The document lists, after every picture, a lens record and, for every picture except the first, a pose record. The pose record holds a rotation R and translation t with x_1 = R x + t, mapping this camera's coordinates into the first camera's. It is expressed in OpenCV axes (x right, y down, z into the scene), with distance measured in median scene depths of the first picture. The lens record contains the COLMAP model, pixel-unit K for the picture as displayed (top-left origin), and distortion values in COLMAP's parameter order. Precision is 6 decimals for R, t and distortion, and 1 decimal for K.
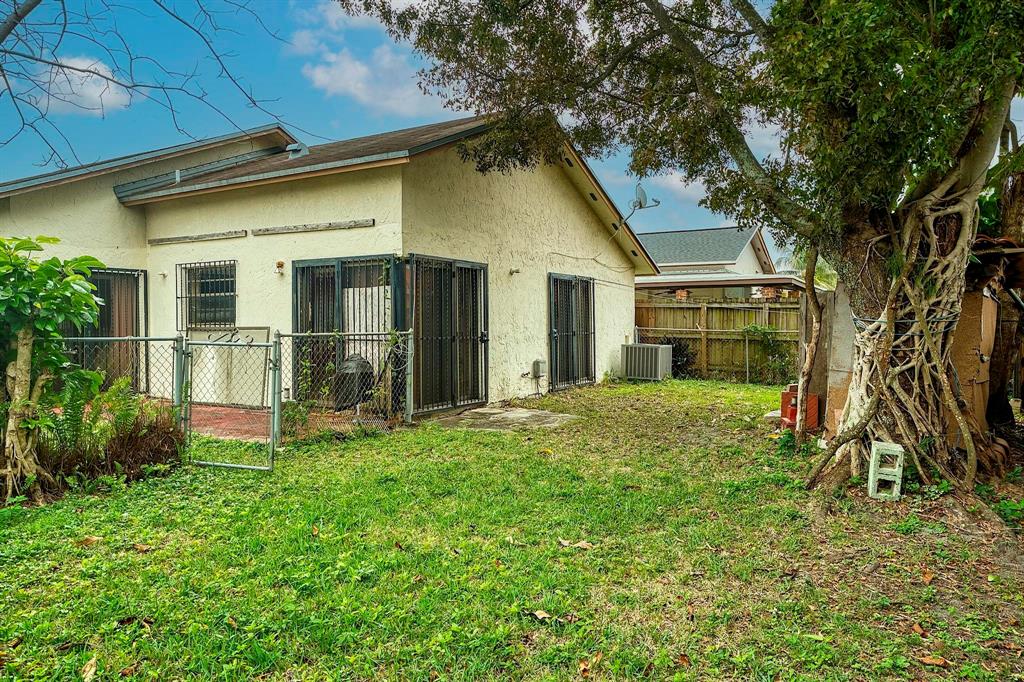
lens RADIAL K [[707.9, 0, 512.0], [0, 707.9, 341.0], [0, 0, 1]] dist [0.000676, 0.000860]
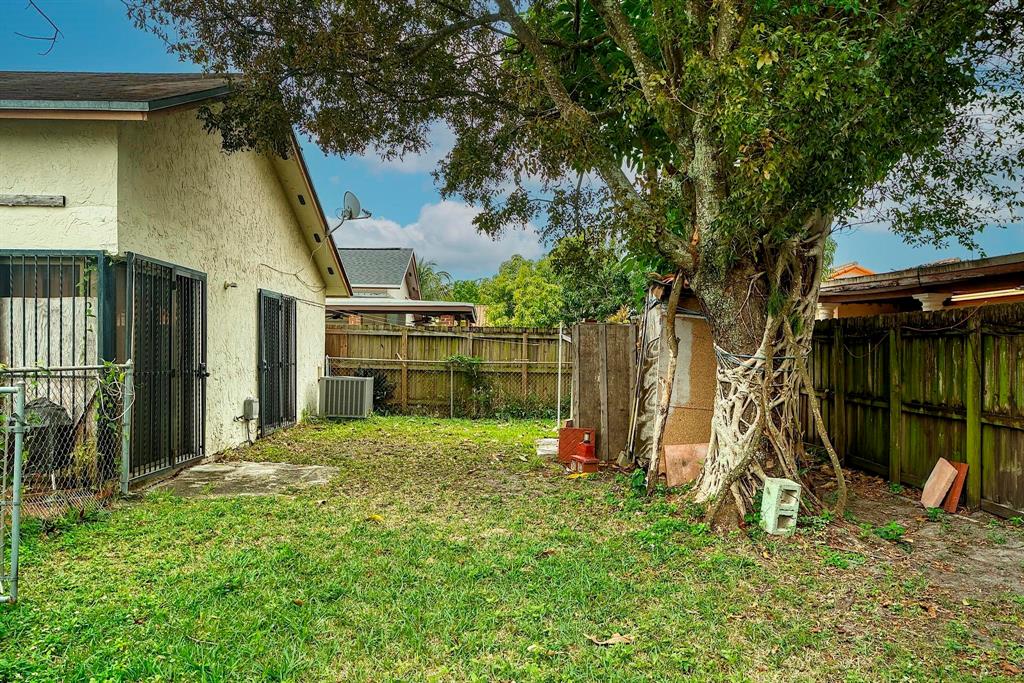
lens RADIAL K [[766.3, 0, 512.0], [0, 766.3, 374.8], [0, 0, 1]] dist [0.002731, 0.003672]
pose [[0.851976, -0.006093, 0.523546, -0.184302], [0.002217, 0.999965, 0.008030, -0.006918], [-0.523576, -0.005681, 0.851960, 0.133789]]
